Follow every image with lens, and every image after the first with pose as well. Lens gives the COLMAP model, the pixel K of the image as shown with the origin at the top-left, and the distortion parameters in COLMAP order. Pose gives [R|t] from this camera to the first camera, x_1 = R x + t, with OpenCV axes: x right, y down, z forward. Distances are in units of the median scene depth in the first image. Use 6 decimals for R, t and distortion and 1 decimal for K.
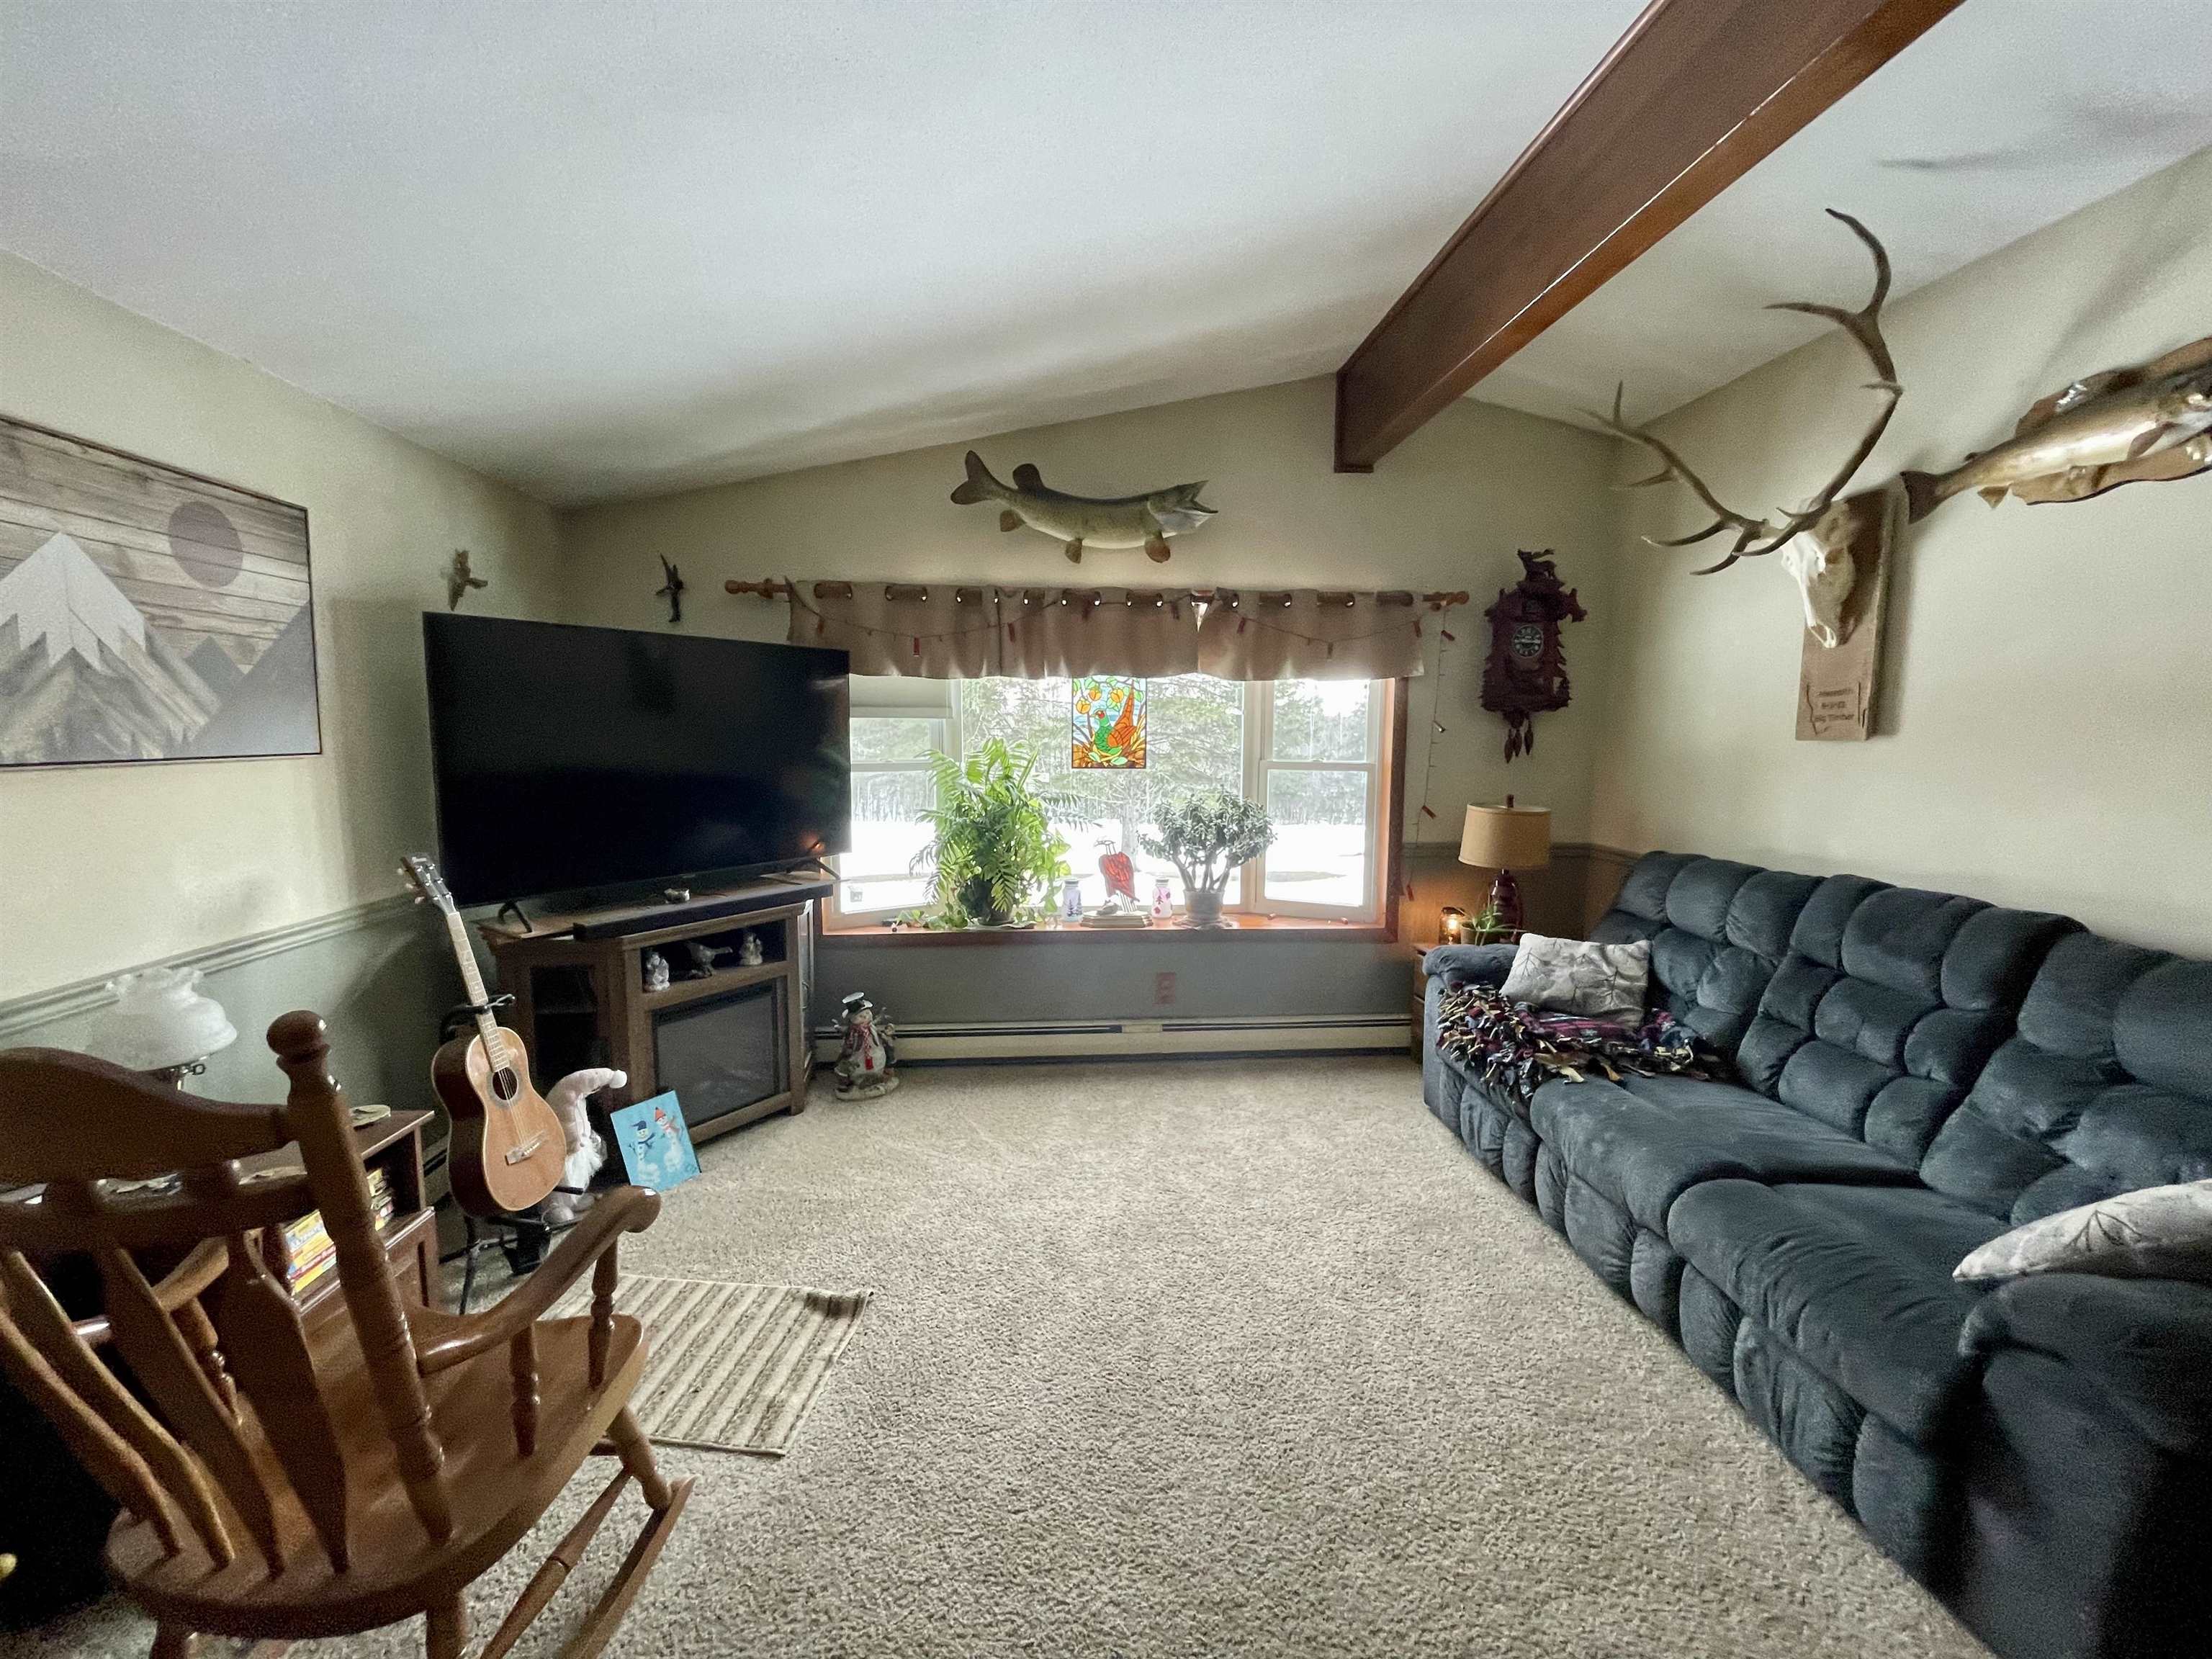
lens RADIAL K [[899.6, 0, 1105.1], [0, 899.6, 830.1], [0, 0, 1]] dist [-0.000958, -0.000522]
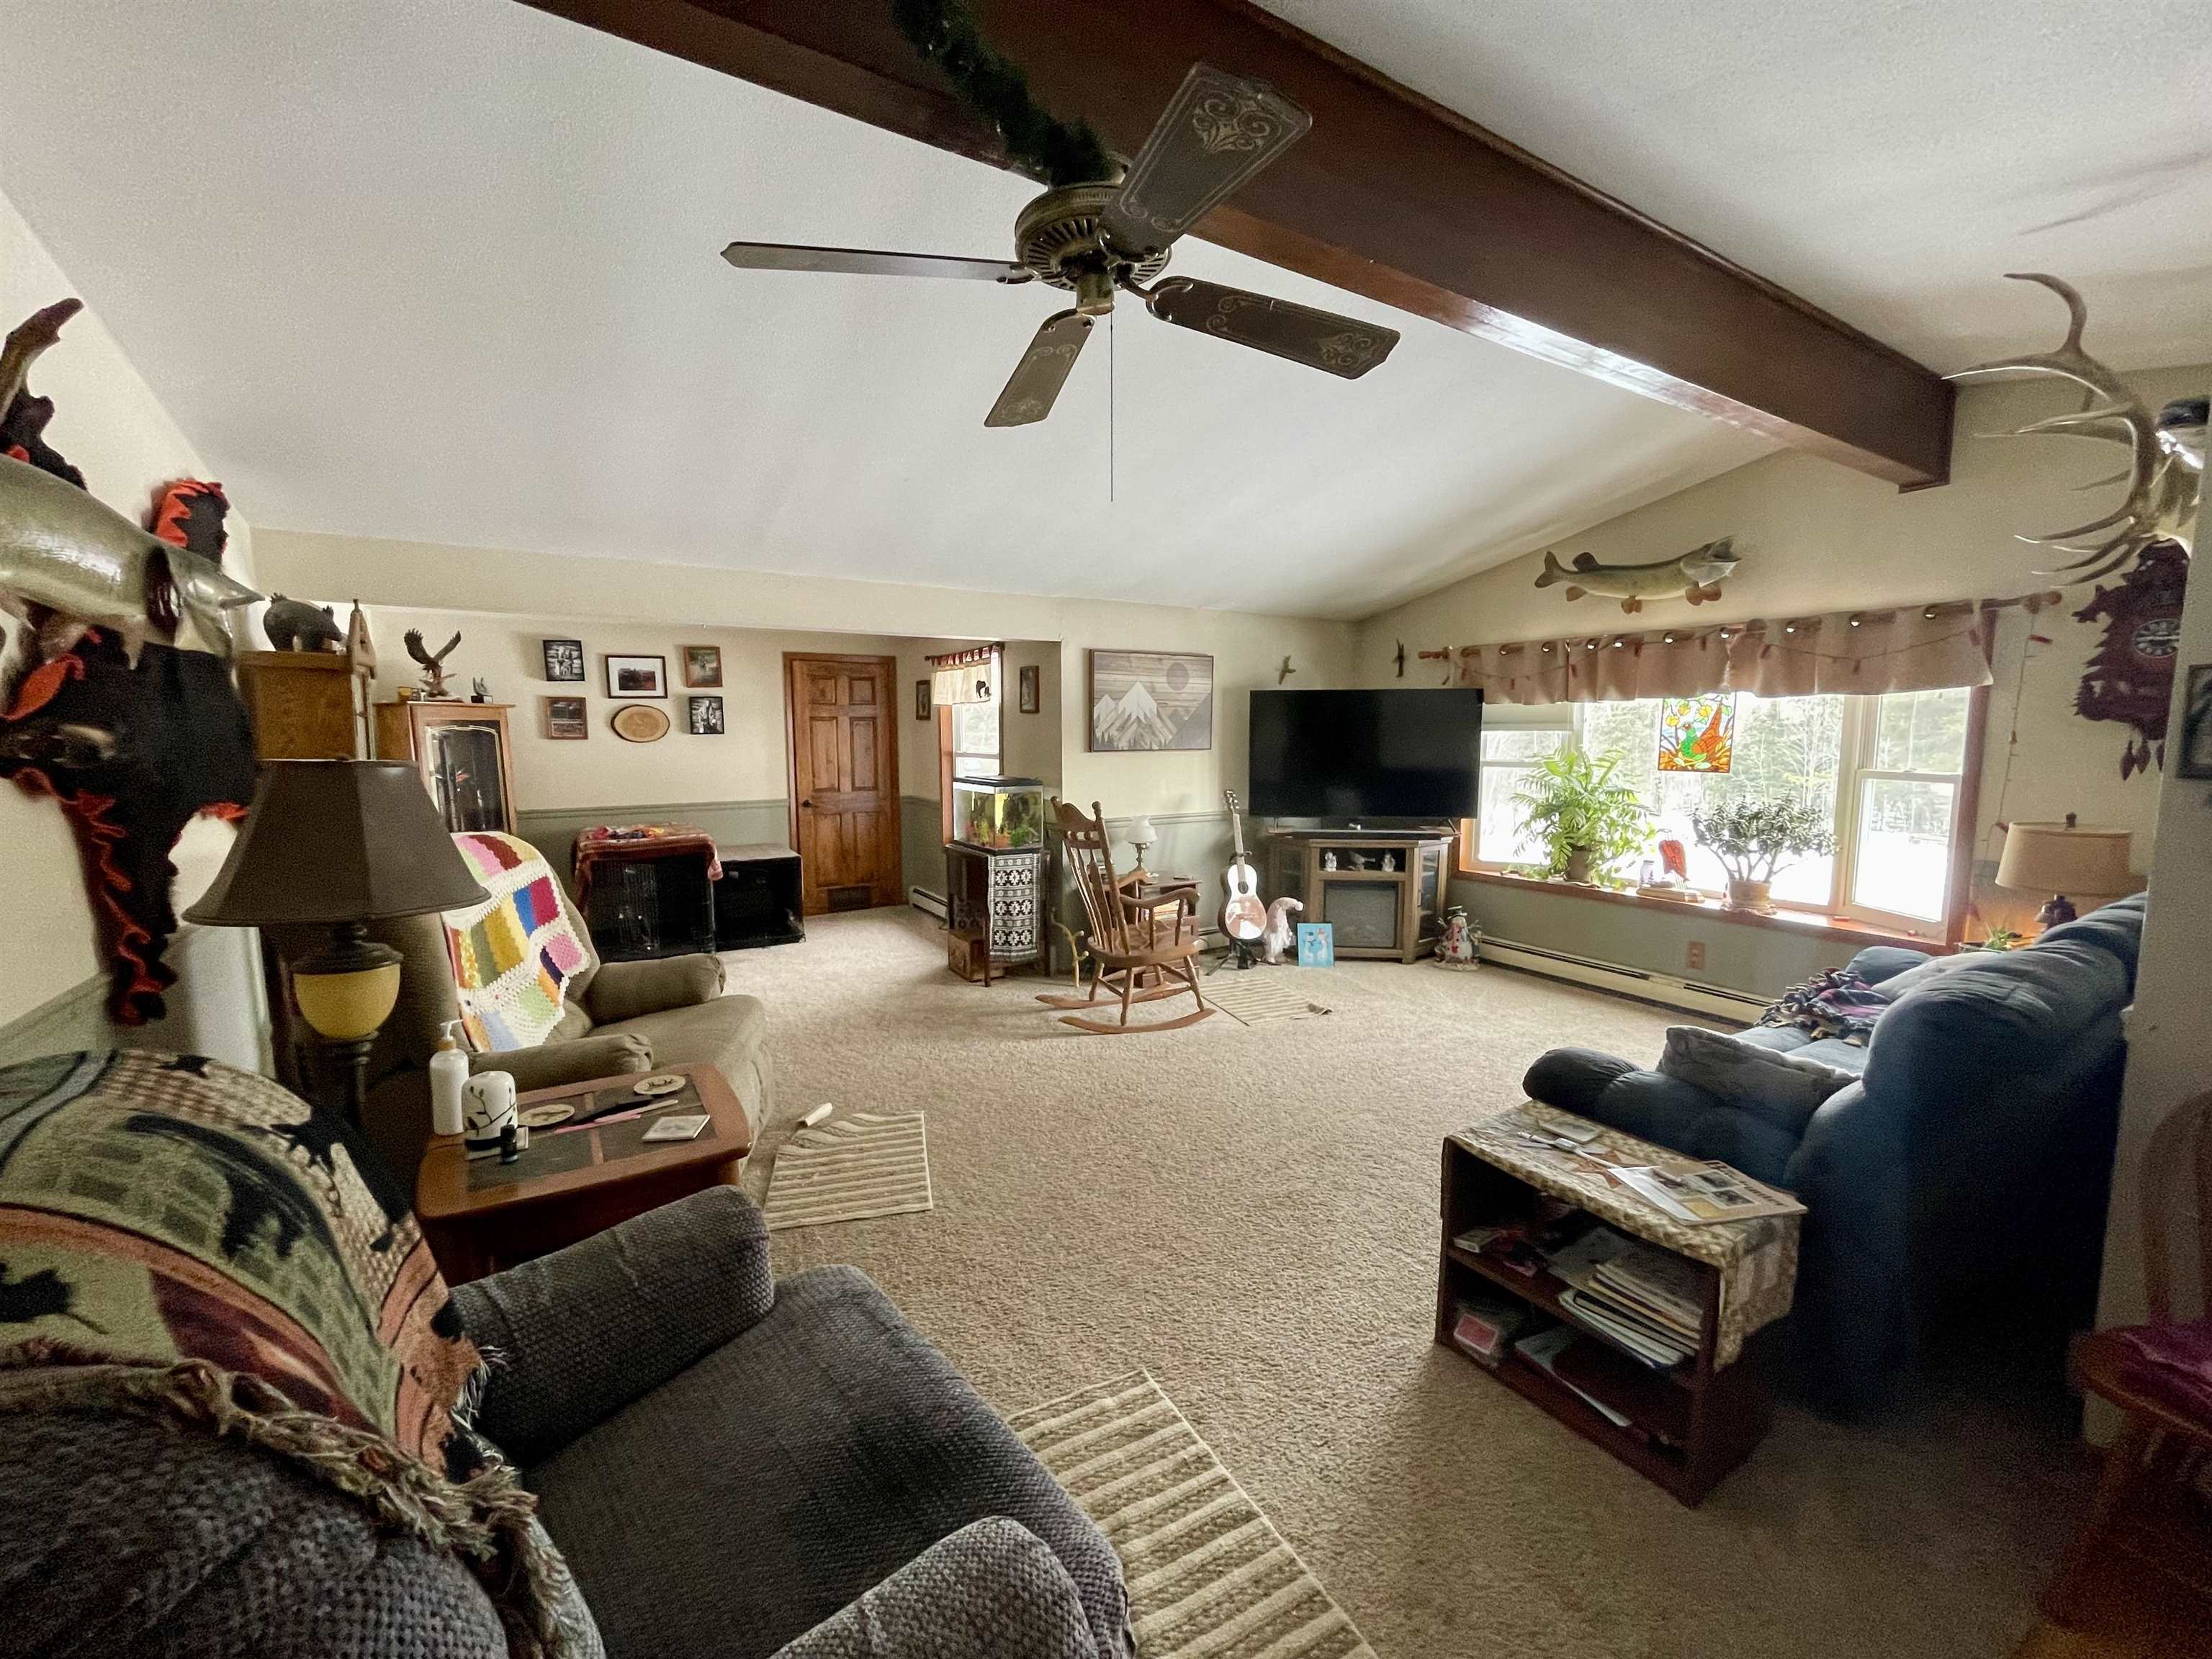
lens RADIAL K [[899.6, 0, 1107.4], [0, 899.6, 832.9], [0, 0, 1]] dist [-0.000958, -0.000522]
pose [[0.453655, 0.096677, -0.885918, 0.840426], [-0.095991, 0.993616, 0.059276, 0.019912], [0.885993, 0.058149, 0.460038, -0.283934]]
